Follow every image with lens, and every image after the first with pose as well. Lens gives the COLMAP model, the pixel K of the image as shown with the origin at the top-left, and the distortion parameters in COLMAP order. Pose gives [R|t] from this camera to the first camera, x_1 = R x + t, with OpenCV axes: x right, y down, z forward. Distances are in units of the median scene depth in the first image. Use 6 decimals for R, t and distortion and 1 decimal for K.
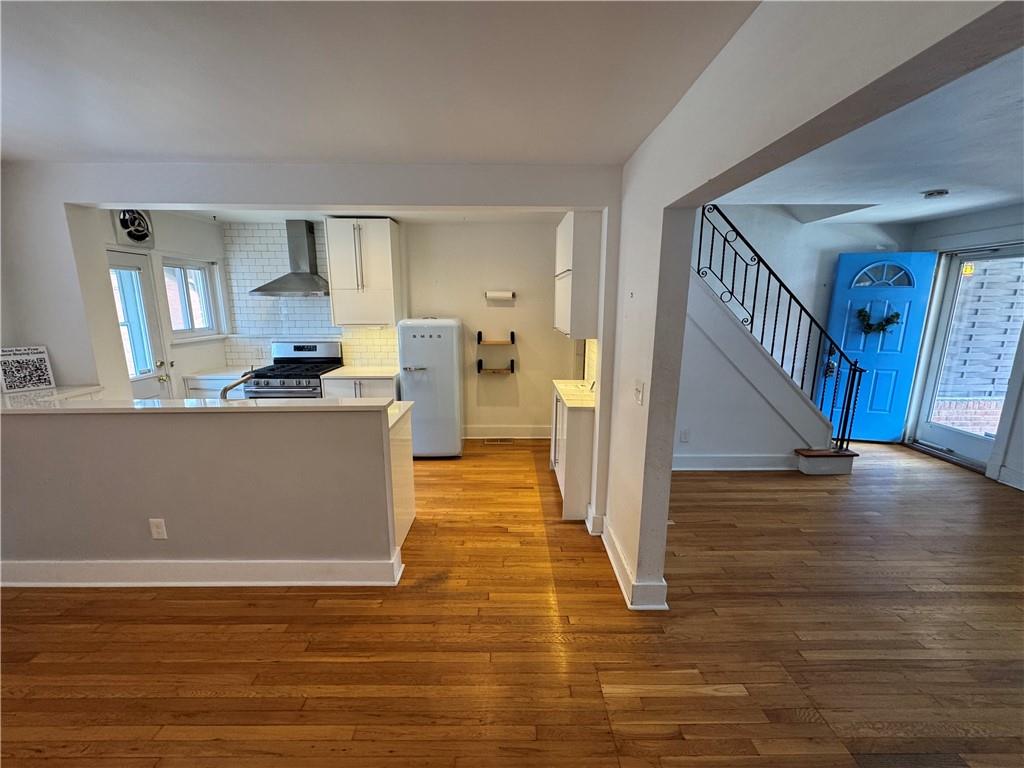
lens RADIAL K [[408.8, 0, 512.0], [0, 408.8, 383.2], [0, 0, 1]] dist [-0.000837, 0.000227]
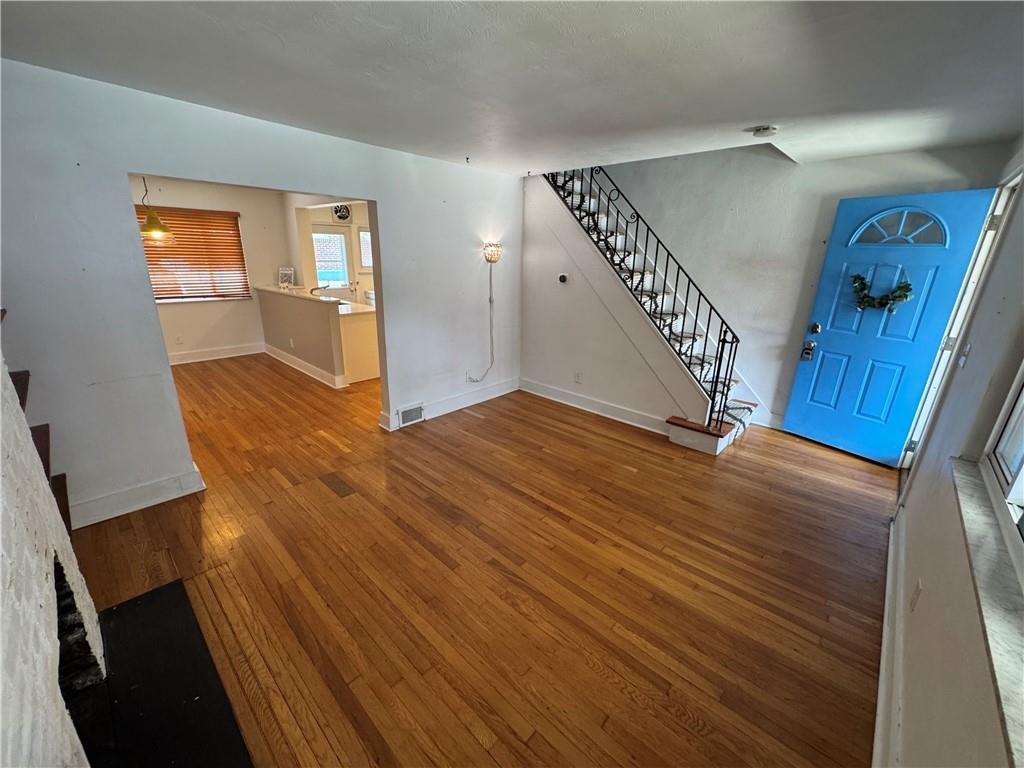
lens RADIAL K [[408.8, 0, 509.8], [0, 408.8, 384.9], [0, 0, 1]] dist [-0.000837, 0.000227]
pose [[0.726360, 0.228266, -0.648302, 1.137932], [-0.155995, 0.973375, 0.167947, -0.015208], [0.669377, -0.020858, 0.742630, 0.018950]]
